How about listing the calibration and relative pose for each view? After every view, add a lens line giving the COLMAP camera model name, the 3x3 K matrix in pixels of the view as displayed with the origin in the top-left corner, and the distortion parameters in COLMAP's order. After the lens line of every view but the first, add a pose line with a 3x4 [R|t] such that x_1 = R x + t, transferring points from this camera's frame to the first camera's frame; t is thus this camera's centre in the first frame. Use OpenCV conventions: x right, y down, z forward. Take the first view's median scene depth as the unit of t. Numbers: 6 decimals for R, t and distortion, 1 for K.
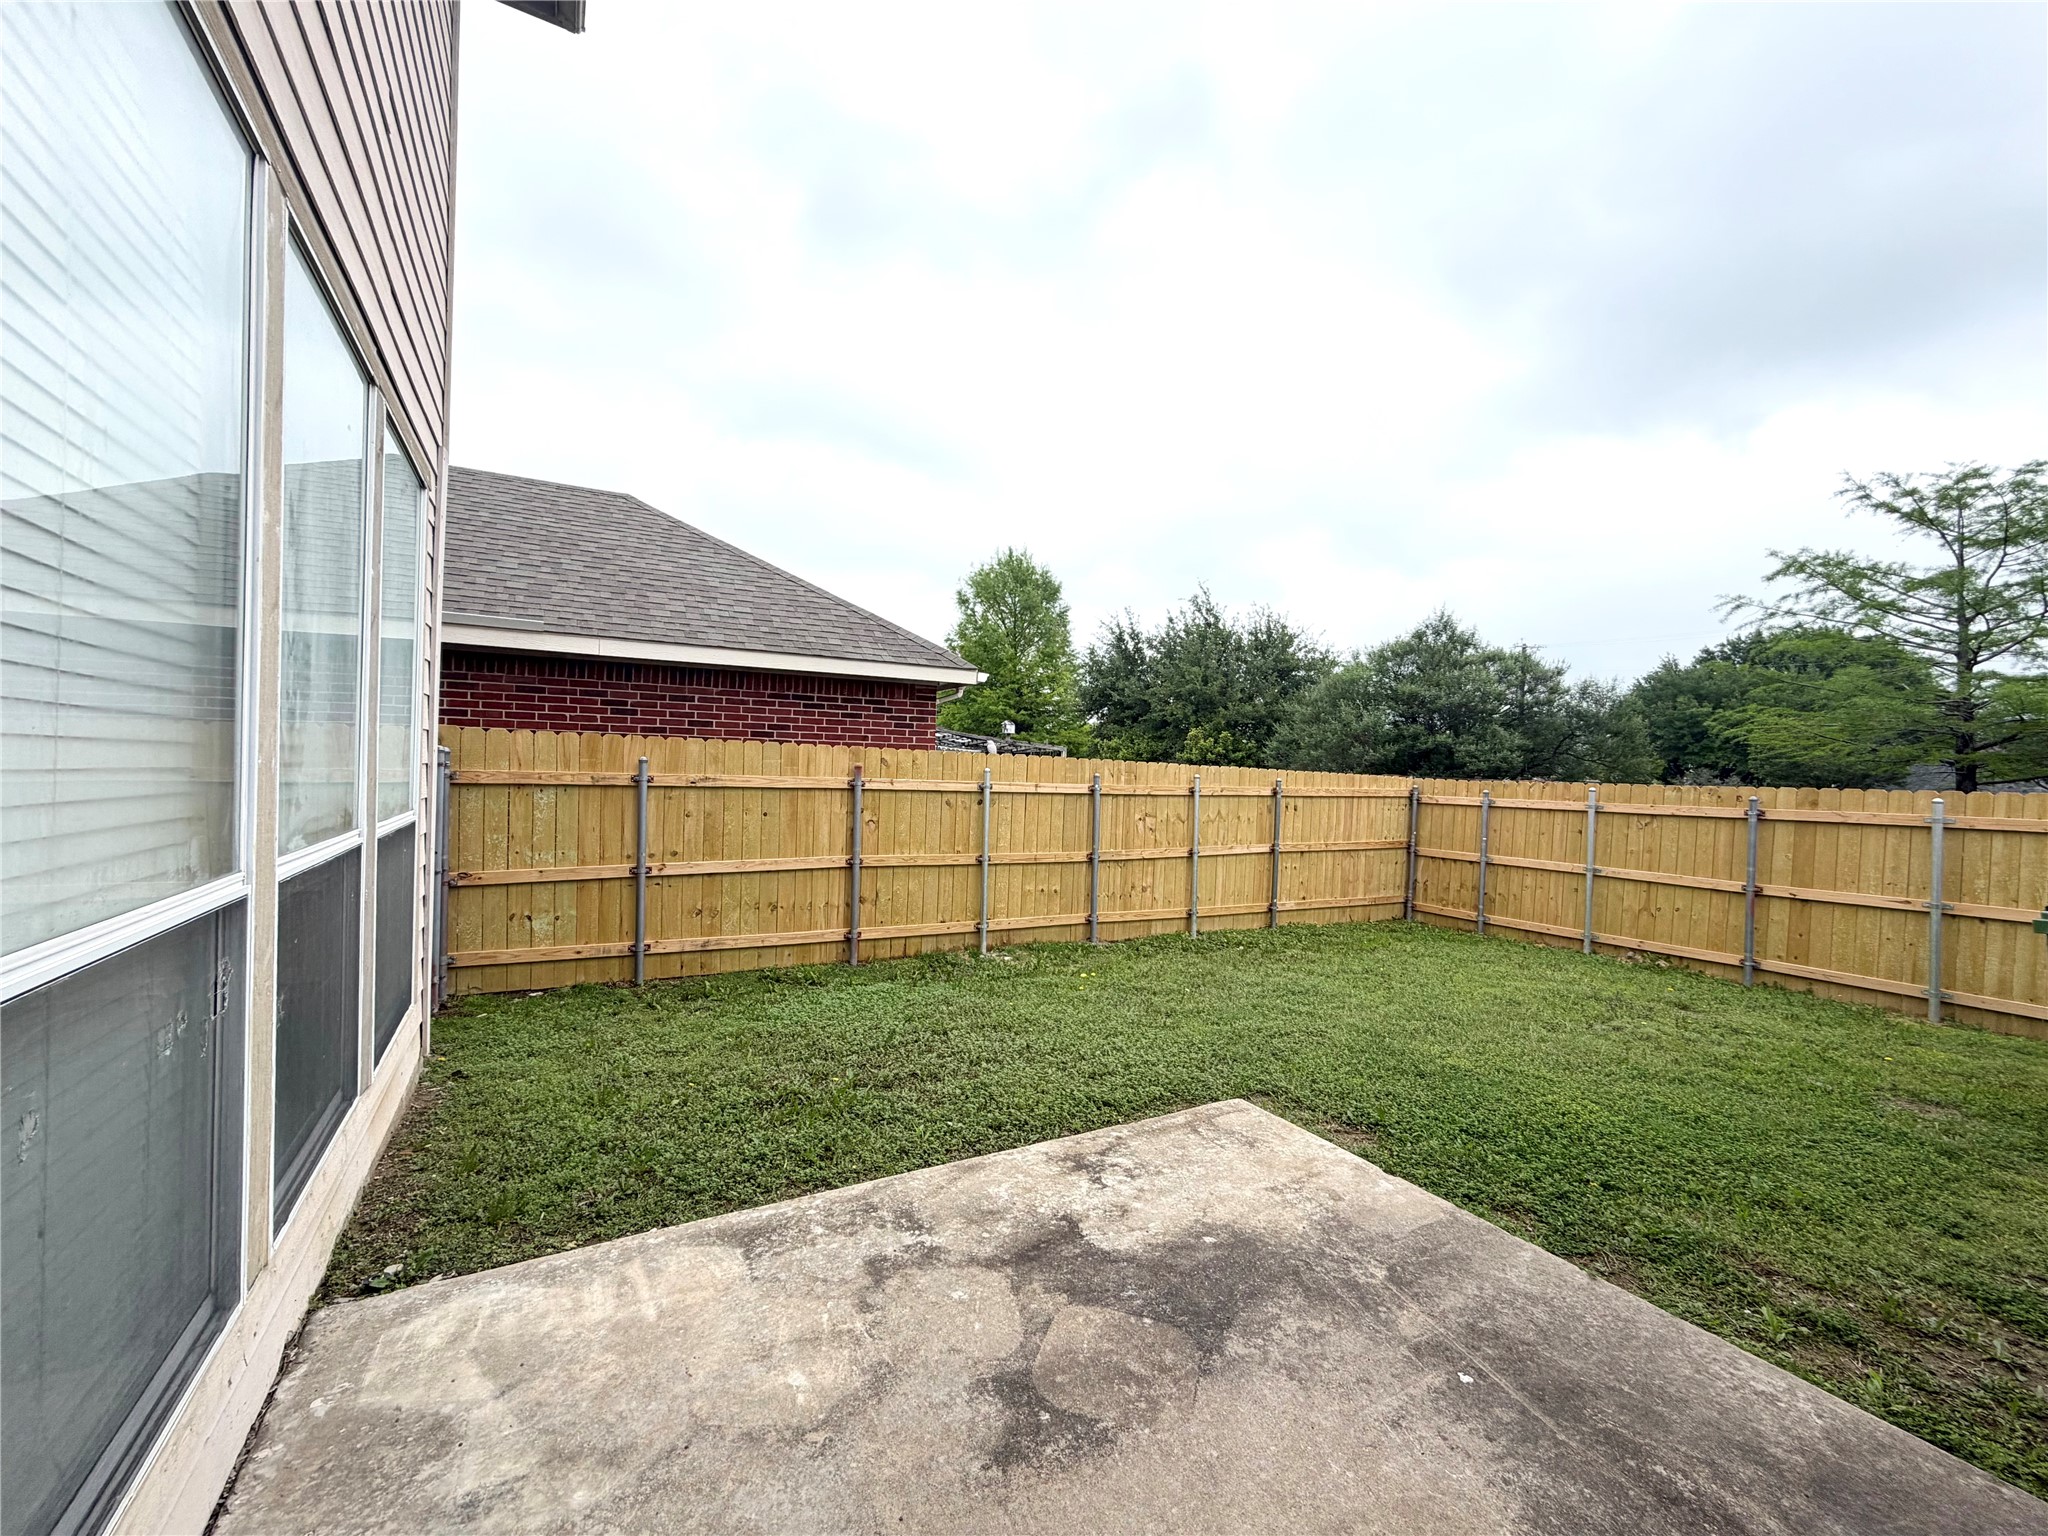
lens RADIAL K [[815.2, 0, 1012.8], [0, 815.2, 772.5], [0, 0, 1]] dist [-0.000123, 0.000873]
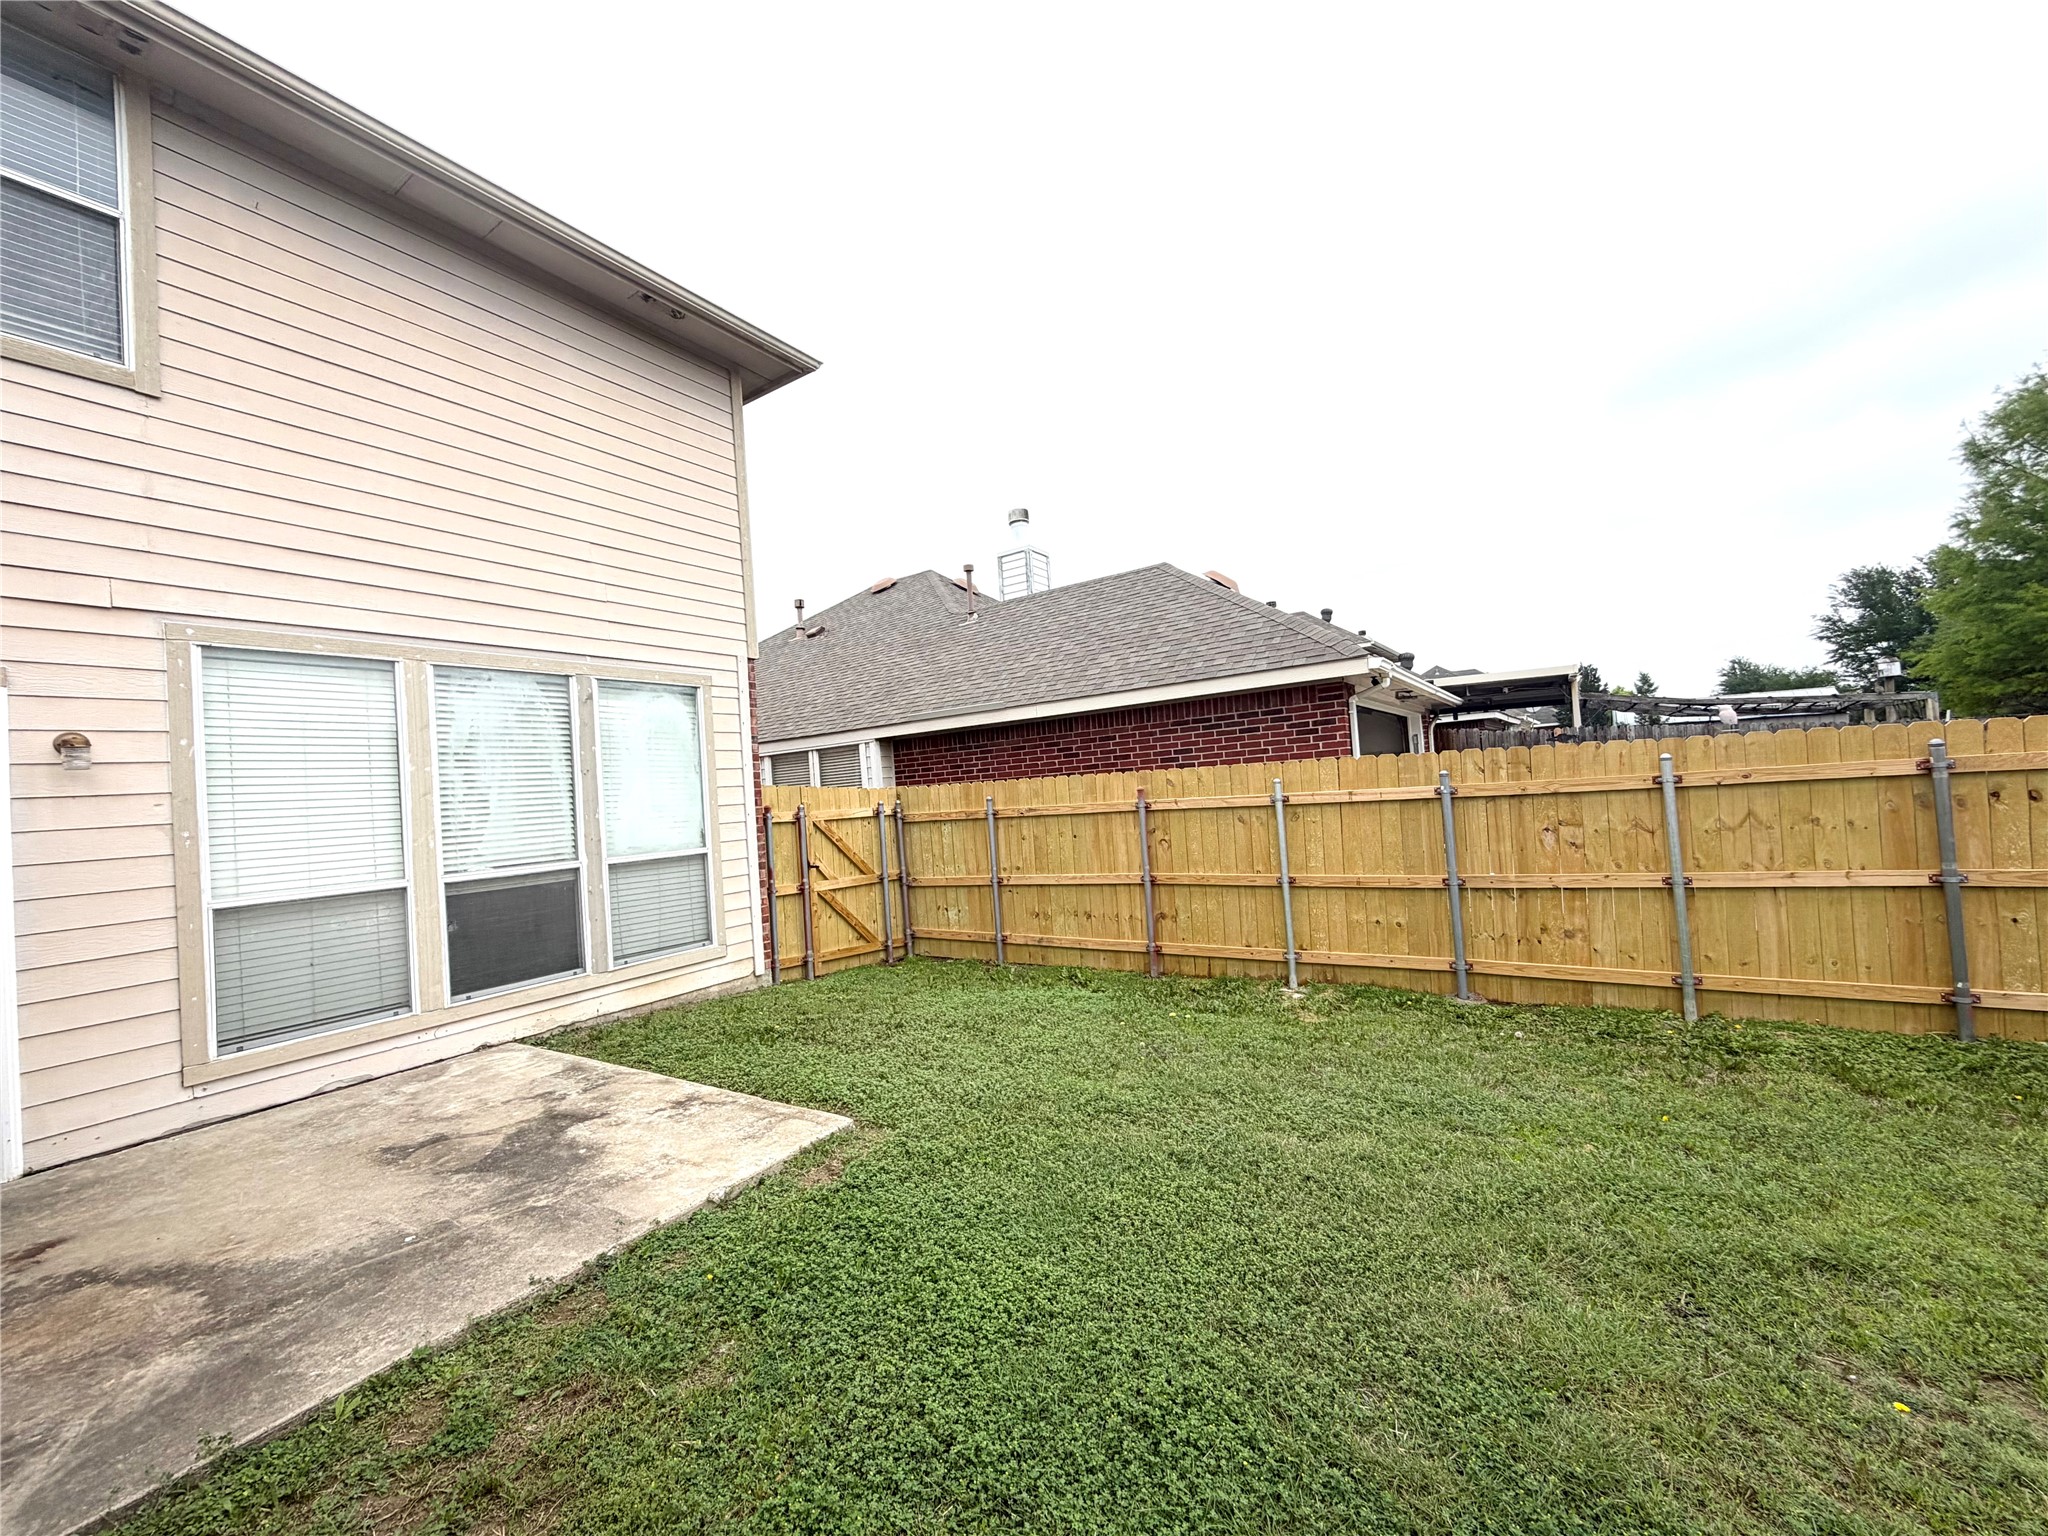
lens RADIAL K [[815.2, 0, 1021.4], [0, 815.2, 765.9], [0, 0, 1]] dist [-0.000123, 0.000873]
pose [[0.462490, -0.087951, -0.882251, 0.782120], [0.077855, 0.995253, -0.058404, 0.013740], [0.883199, -0.041677, 0.467142, 0.417059]]
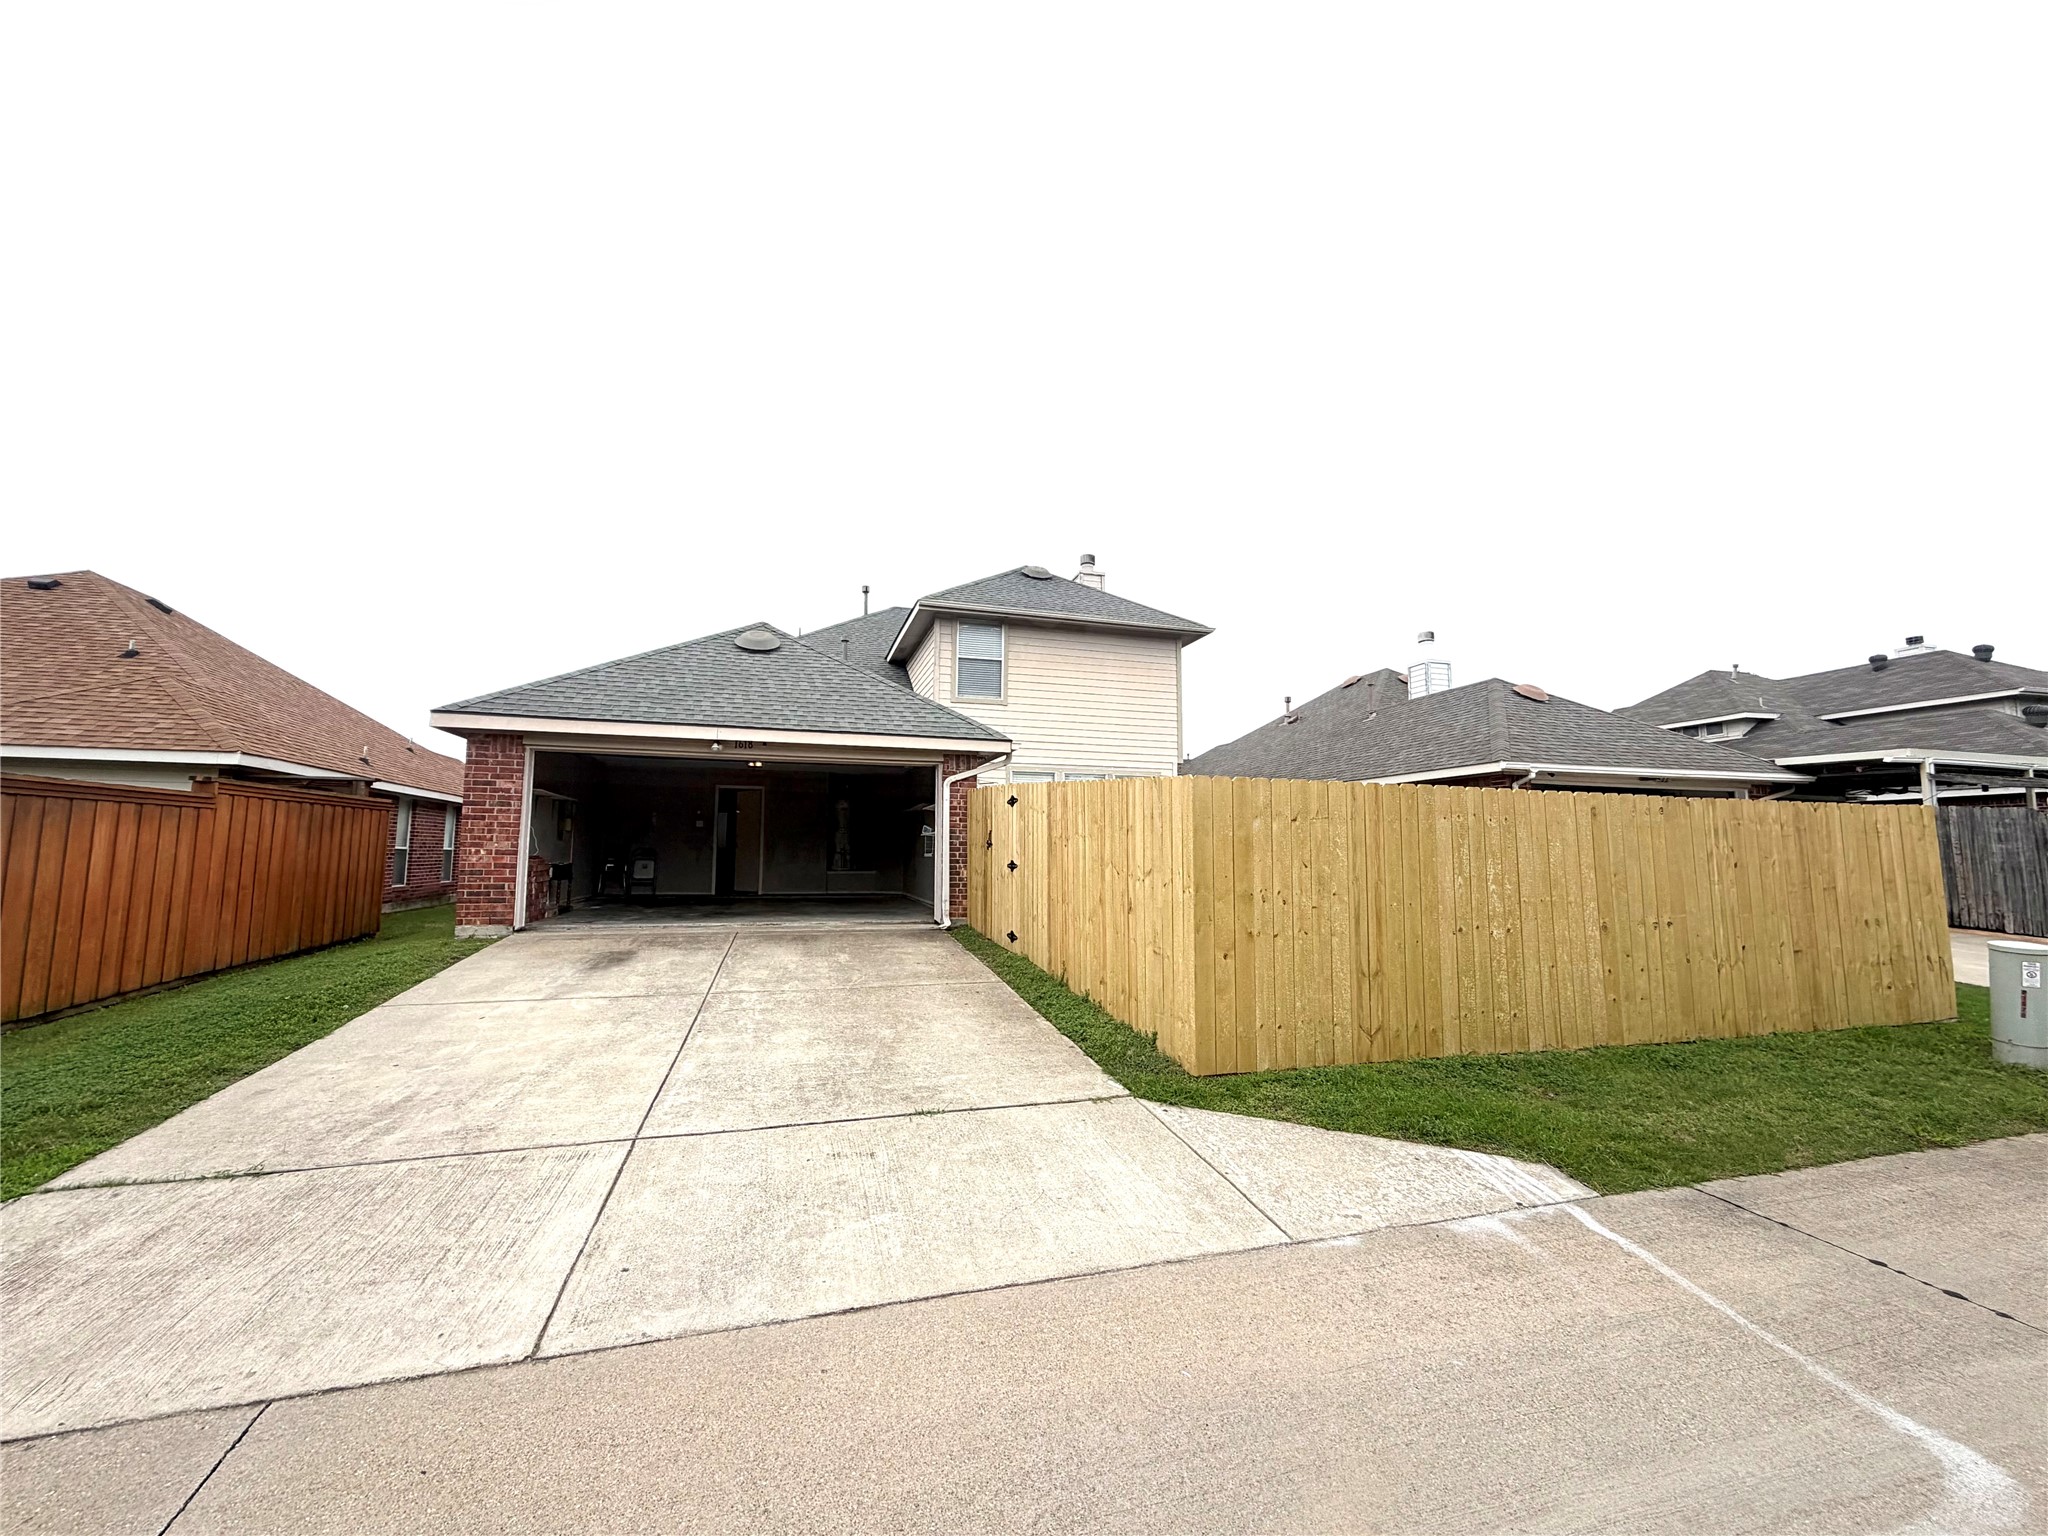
lens RADIAL K [[815.2, 0, 1027.9], [0, 815.2, 765.7], [0, 0, 1]] dist [-0.000123, 0.000873]
pose [[-0.226646, -0.131864, -0.965010, 1.590223], [-0.019087, 0.991204, -0.130961, 0.075440], [0.973790, -0.011262, -0.227169, 0.597398]]
